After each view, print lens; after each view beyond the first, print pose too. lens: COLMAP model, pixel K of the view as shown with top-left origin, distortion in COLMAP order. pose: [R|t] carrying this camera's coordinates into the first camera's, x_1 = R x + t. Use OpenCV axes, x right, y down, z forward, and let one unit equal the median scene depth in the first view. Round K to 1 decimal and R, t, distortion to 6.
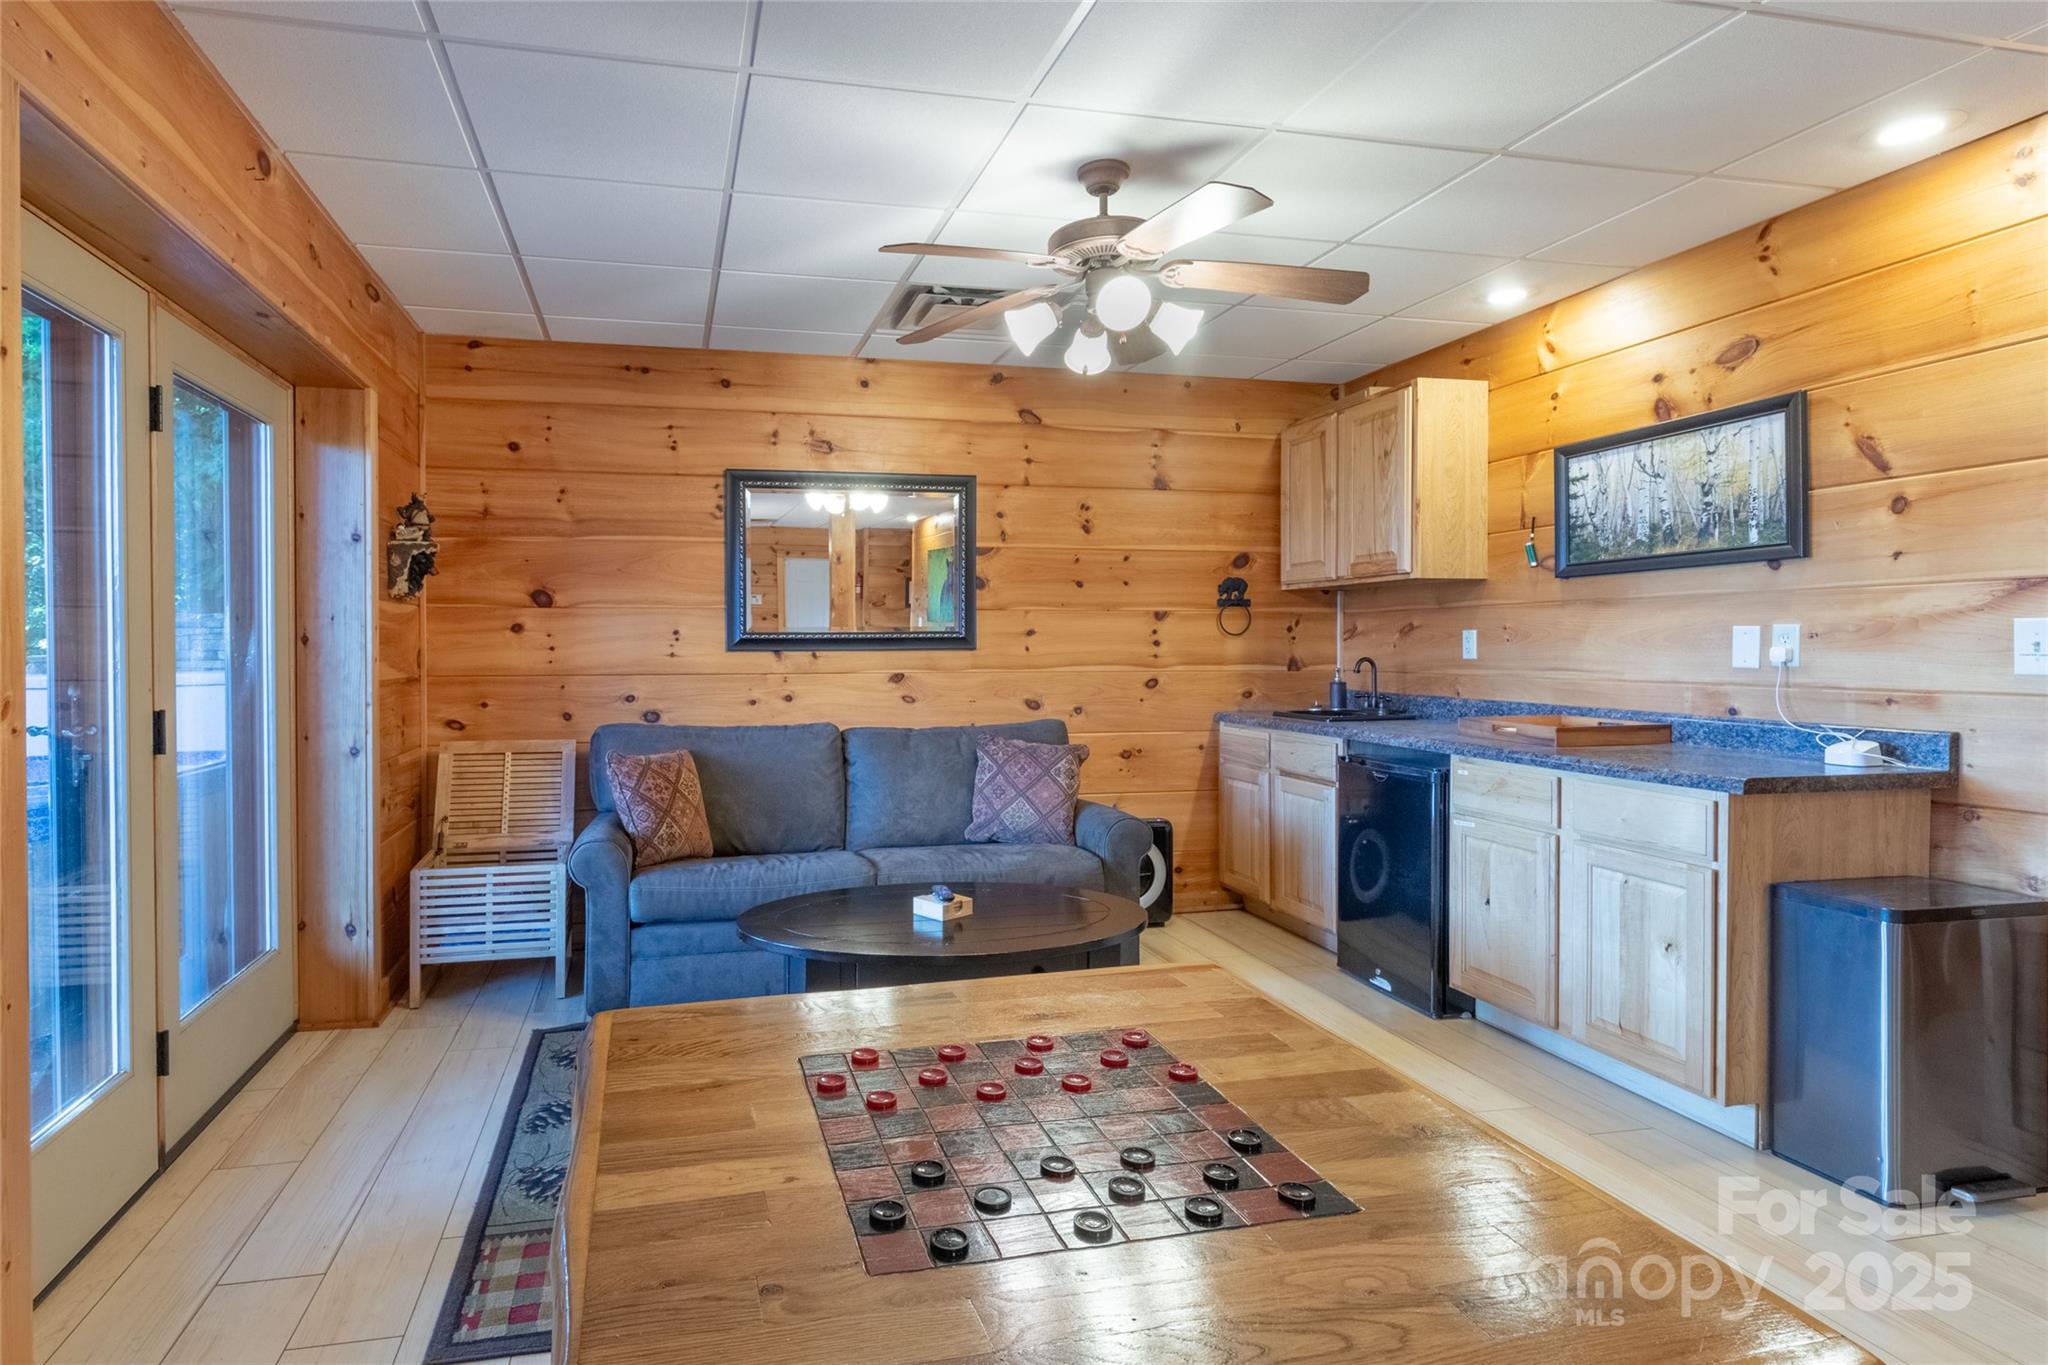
lens RADIAL K [[970.7, 0, 1024.0], [0, 970.7, 682.5], [0, 0, 1]] dist [-0.004653, -0.001482]
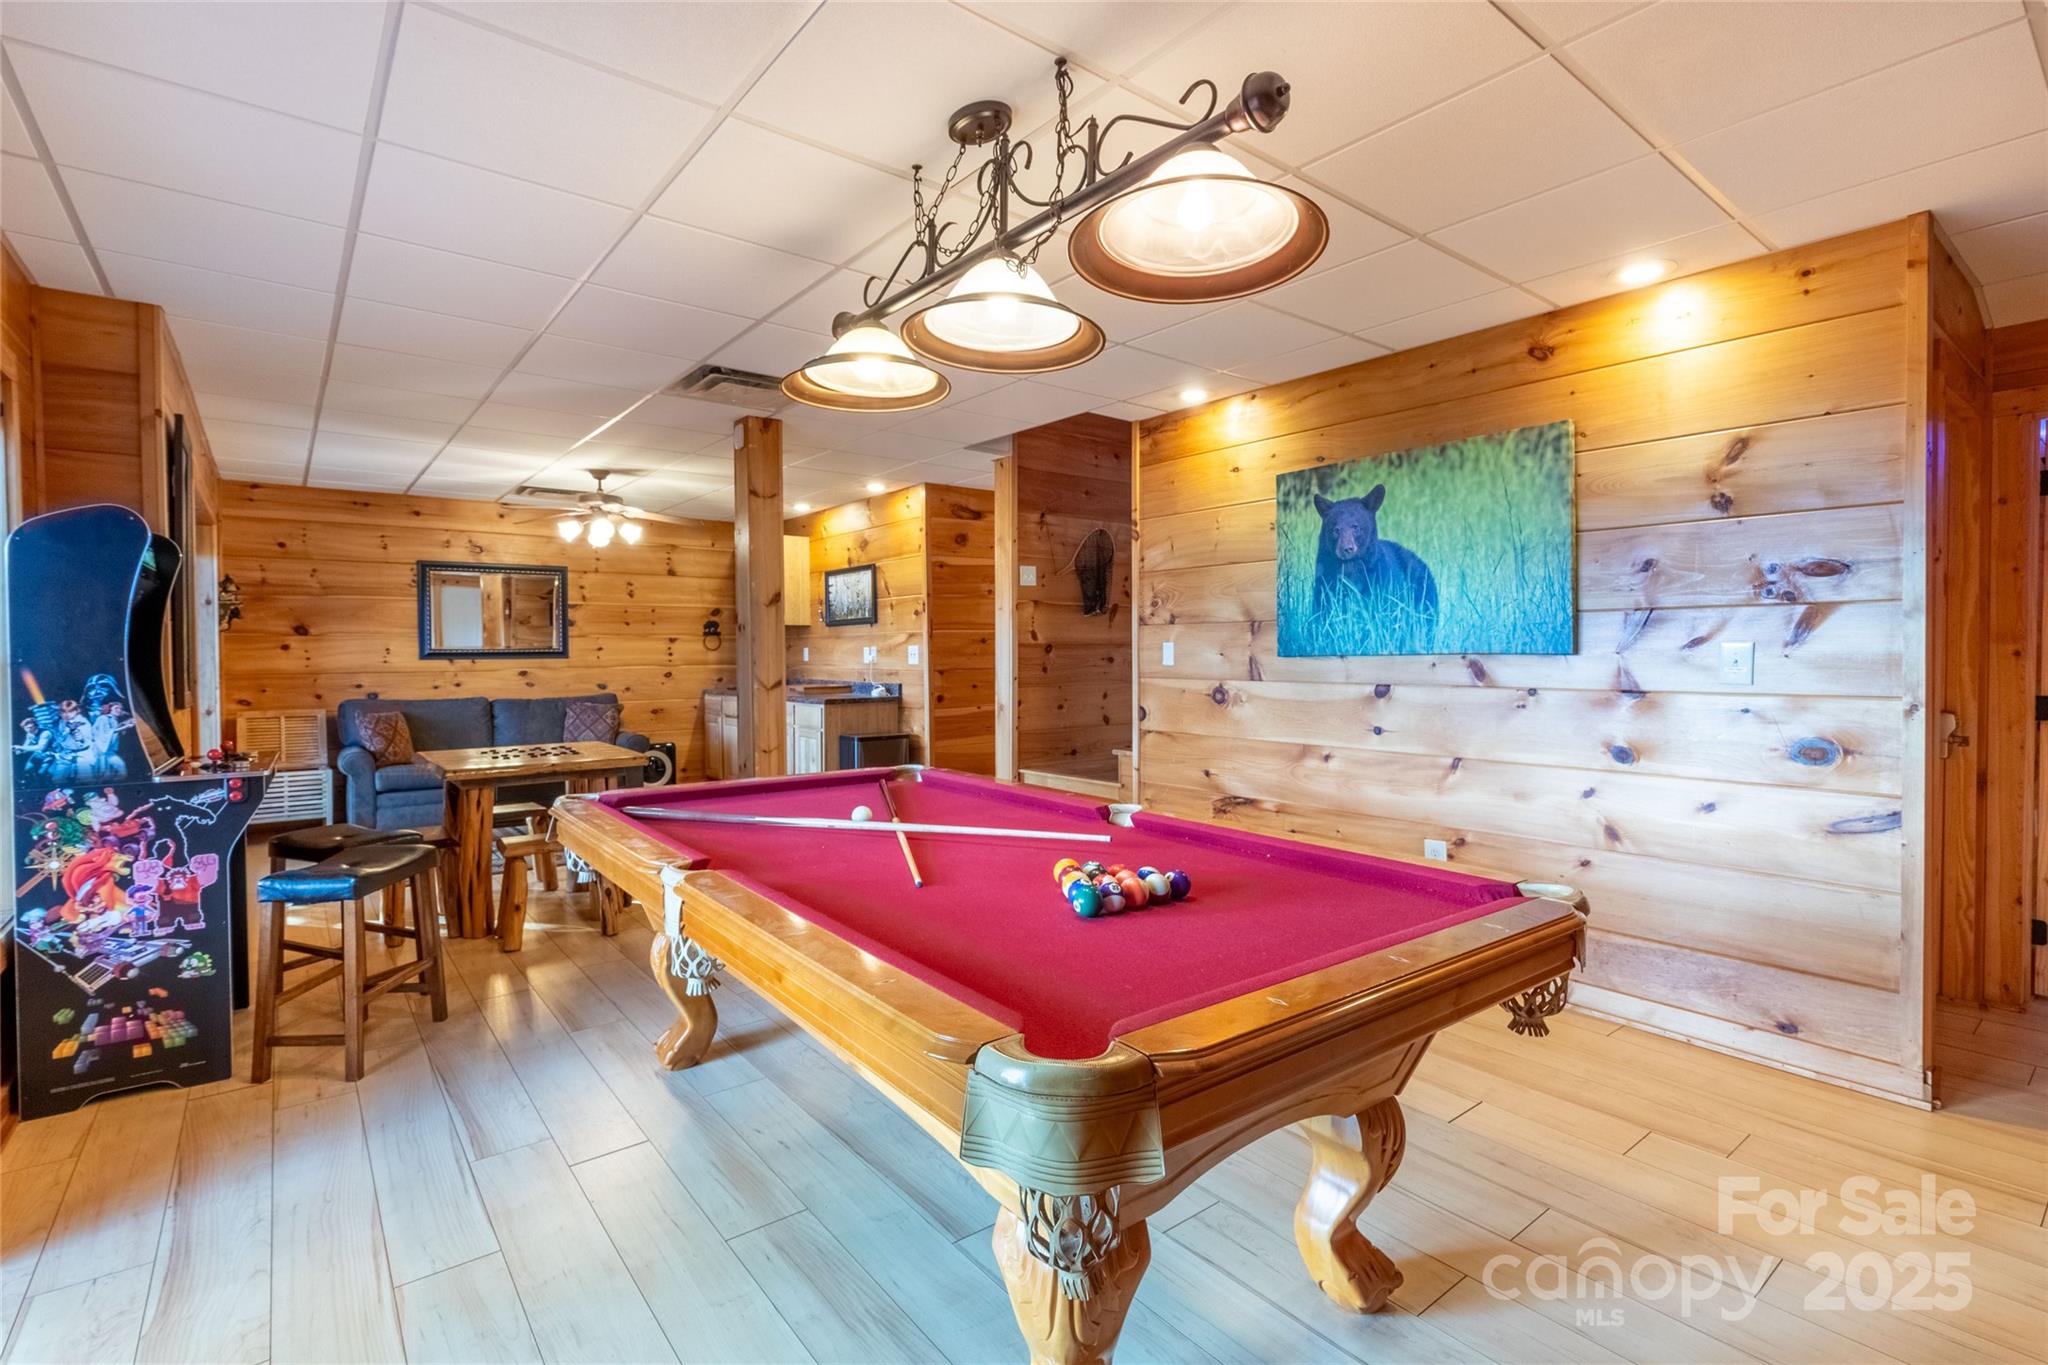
lens RADIAL K [[970.7, 0, 1024.0], [0, 970.7, 682.5], [0, 0, 1]] dist [-0.004653, -0.001482]
pose [[0.951665, -0.013134, 0.306857, 0.219298], [0.015405, 0.999869, -0.004980, 0.037889], [-0.306751, 0.009466, 0.951743, -1.098170]]
